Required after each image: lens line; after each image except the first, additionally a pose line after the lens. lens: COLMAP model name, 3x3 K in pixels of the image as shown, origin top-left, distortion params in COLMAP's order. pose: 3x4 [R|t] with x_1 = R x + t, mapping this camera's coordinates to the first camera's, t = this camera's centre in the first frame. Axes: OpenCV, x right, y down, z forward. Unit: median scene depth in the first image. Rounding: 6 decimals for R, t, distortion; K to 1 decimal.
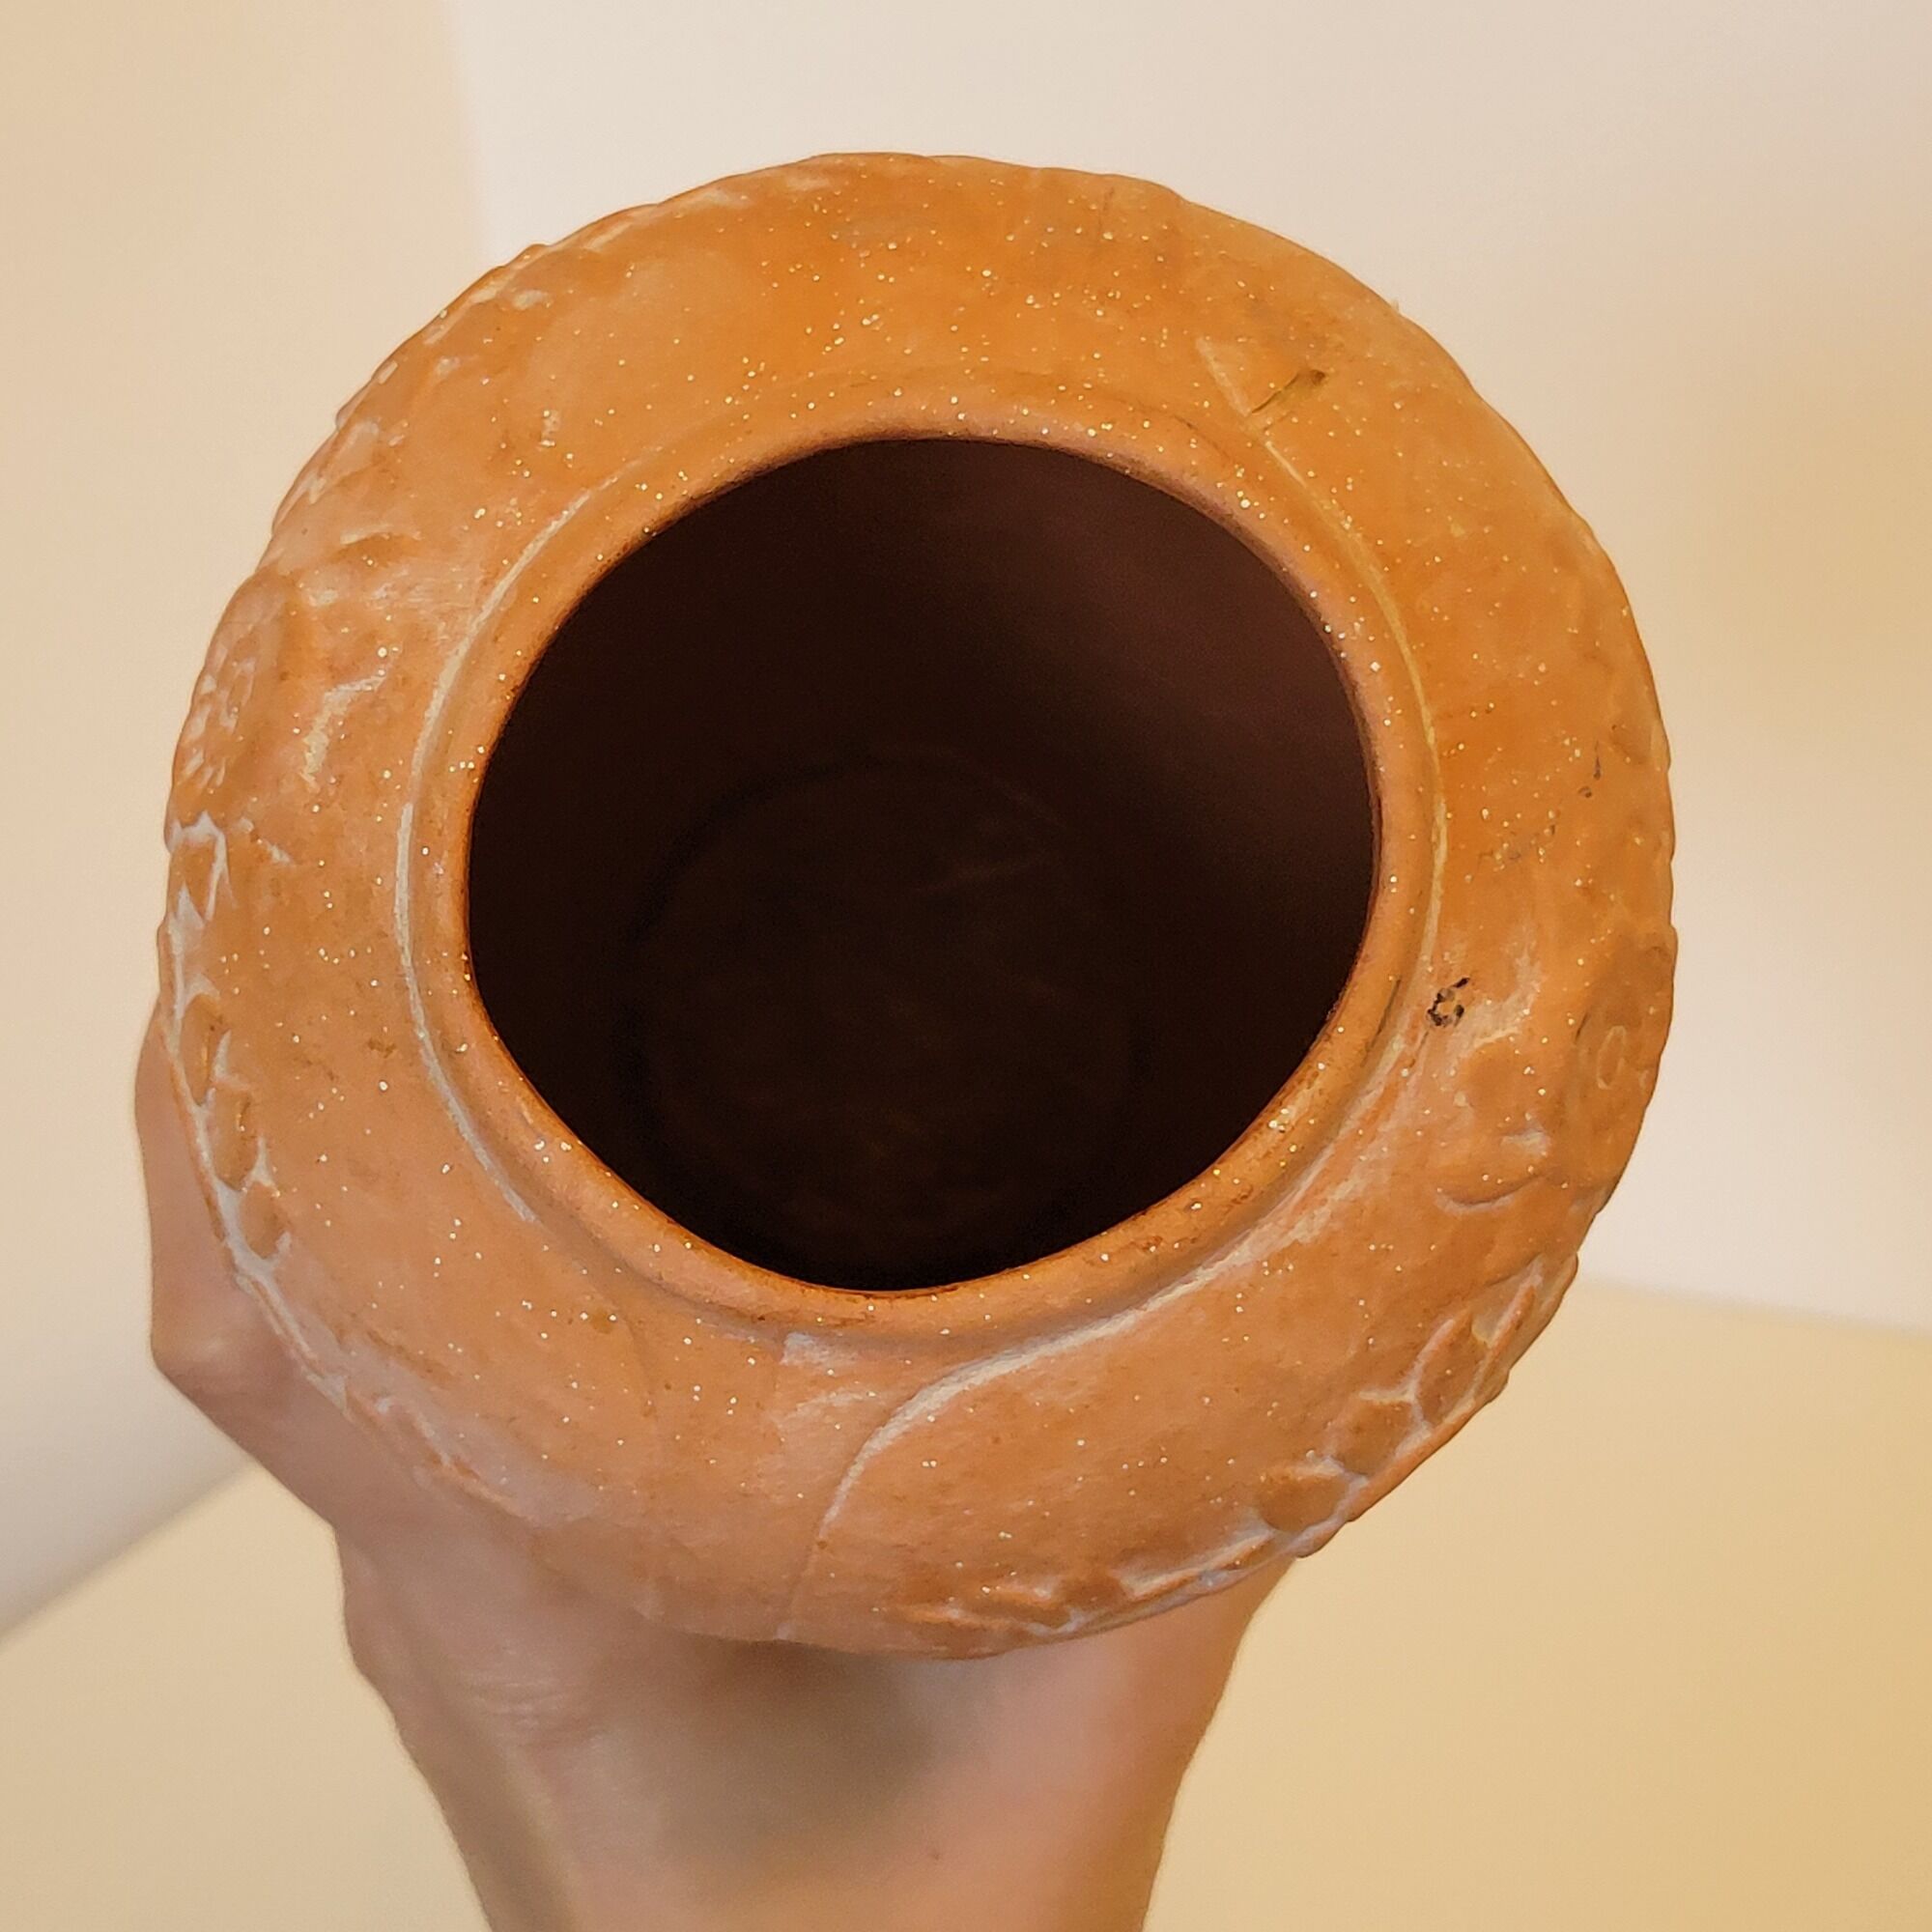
lens RADIAL K [[4054.8, 0, 919.8], [0, 4054.8, 898.4], [0, 0, 1]] dist [-0.017669, 0.000000]
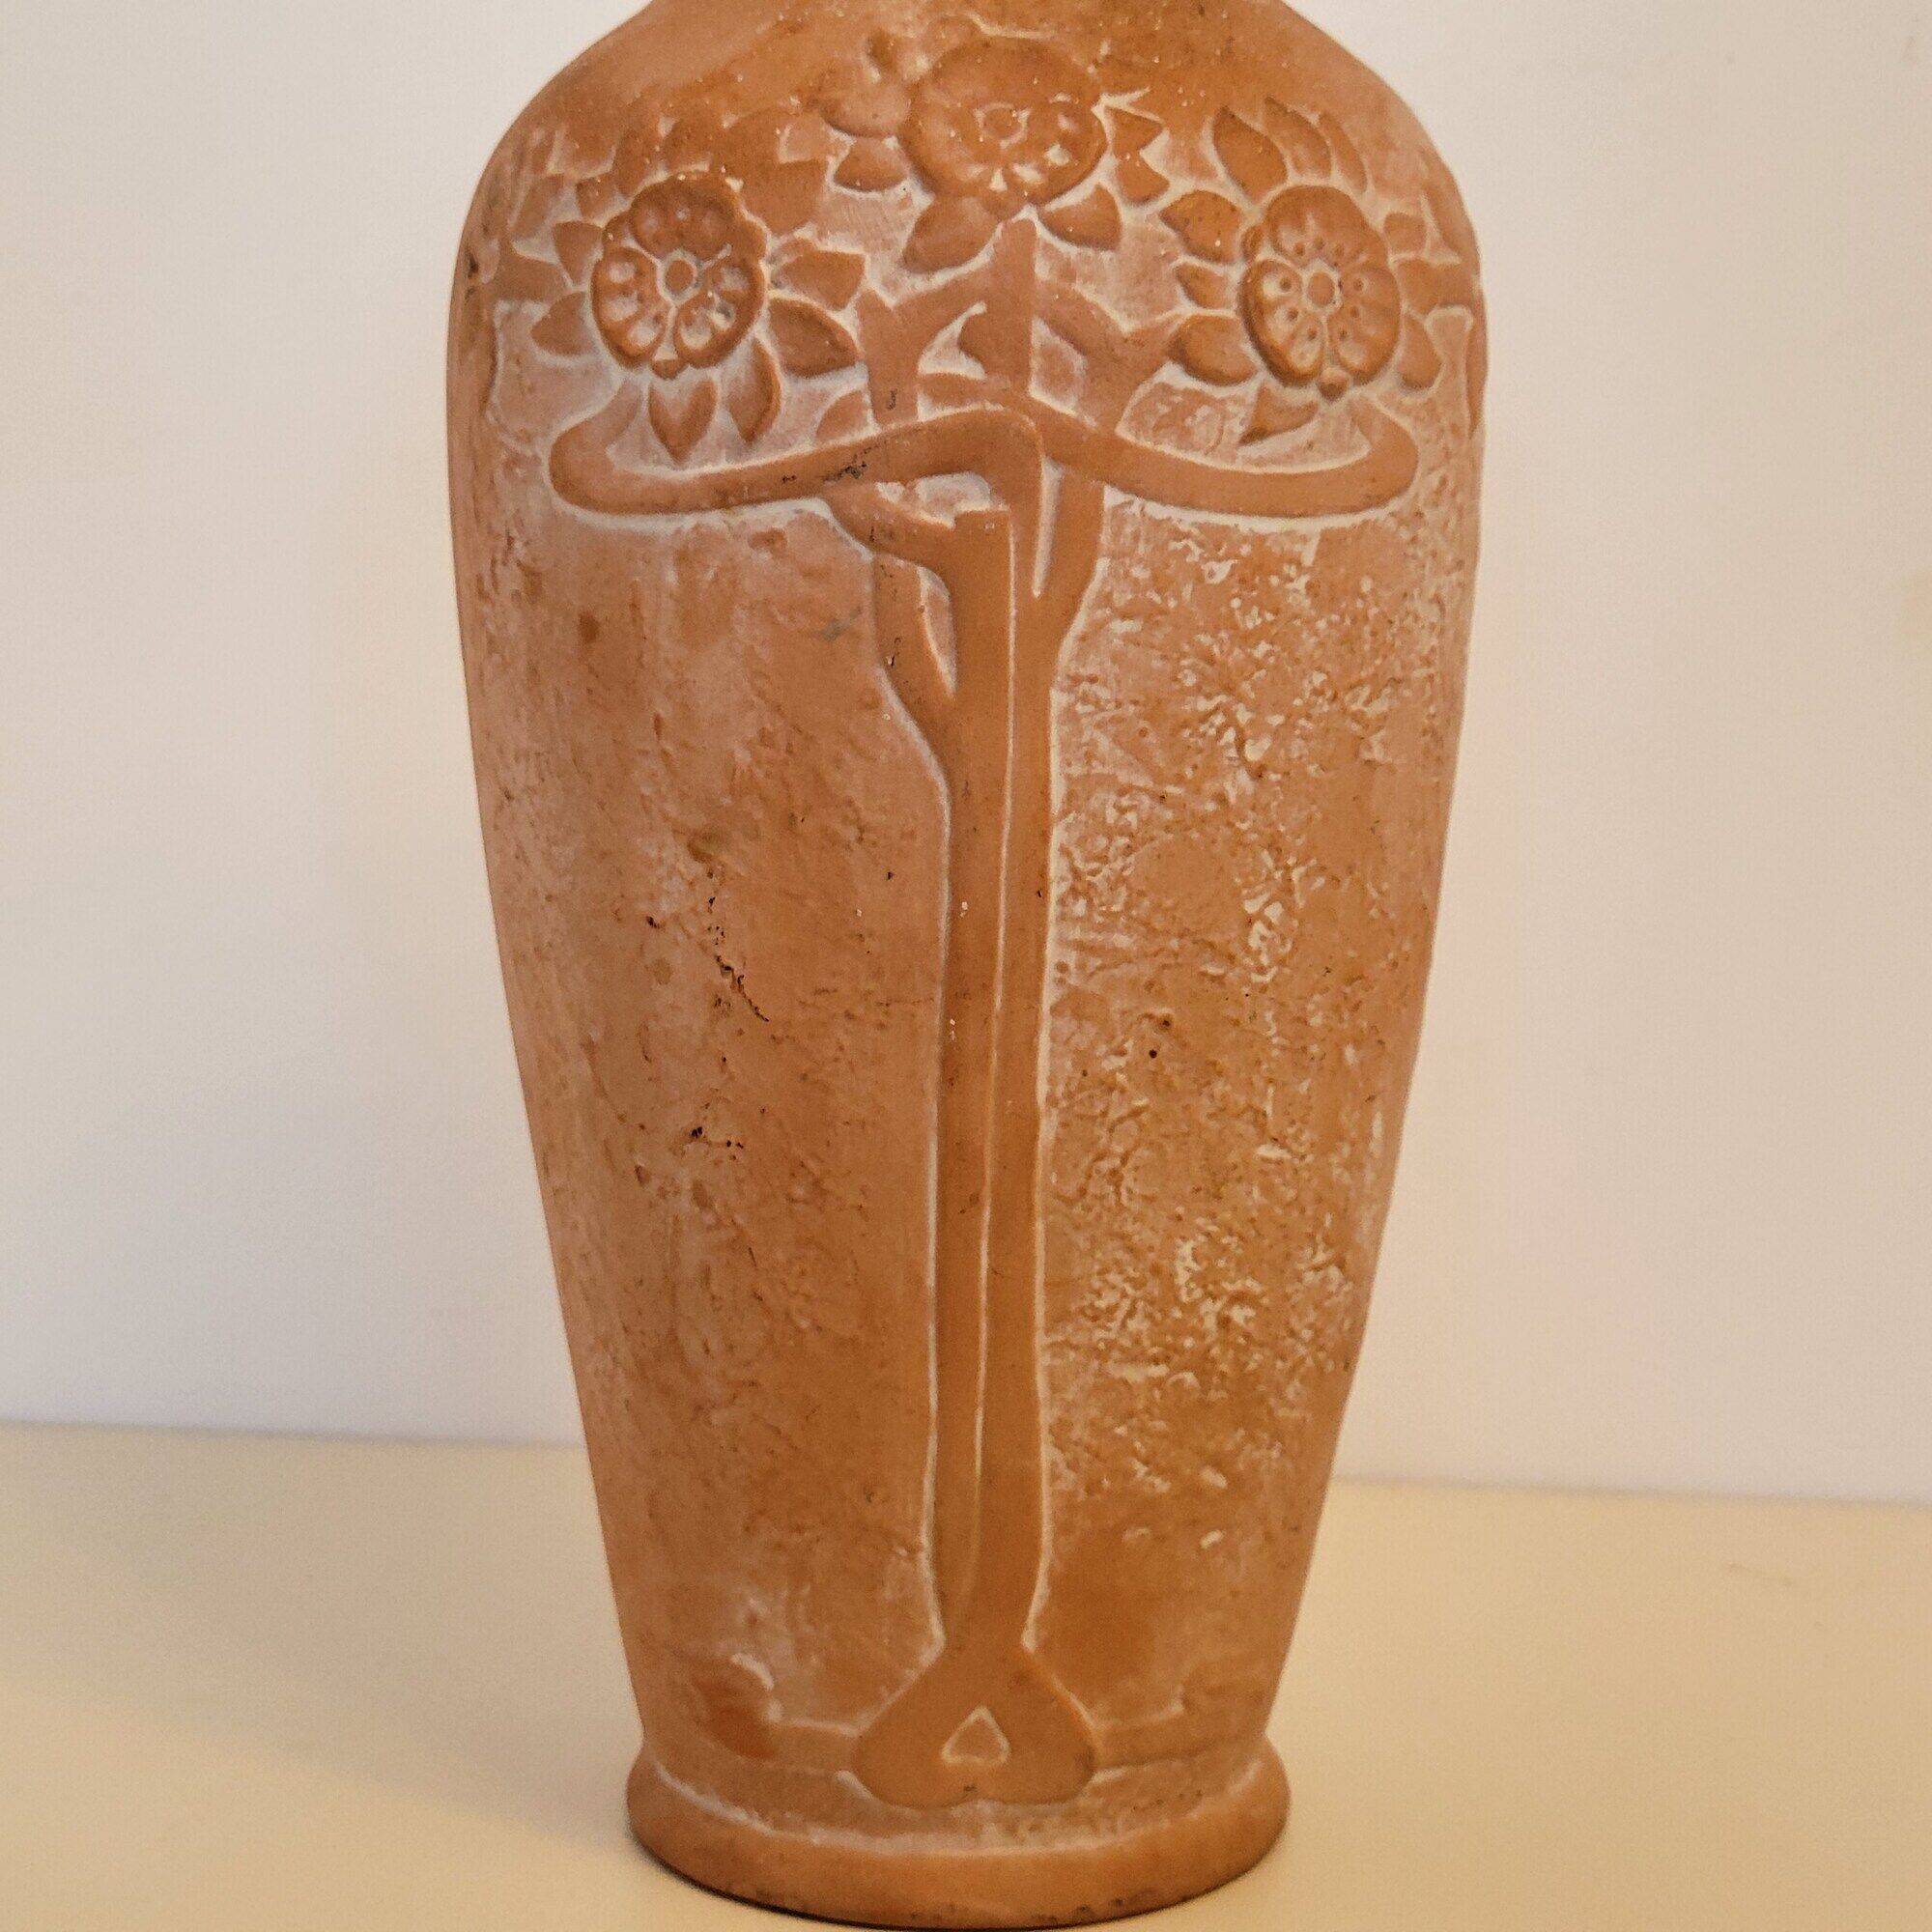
lens RADIAL K [[3996.2, 0, 965.2], [0, 3996.2, 927.3], [0, 0, 1]] dist [0.007825, 0.000000]
pose [[-0.326810, -0.160380, 0.931383, -1.538984], [0.939938, 0.047608, 0.338010, -0.530940], [-0.098551, 0.985907, 0.135189, 1.134642]]
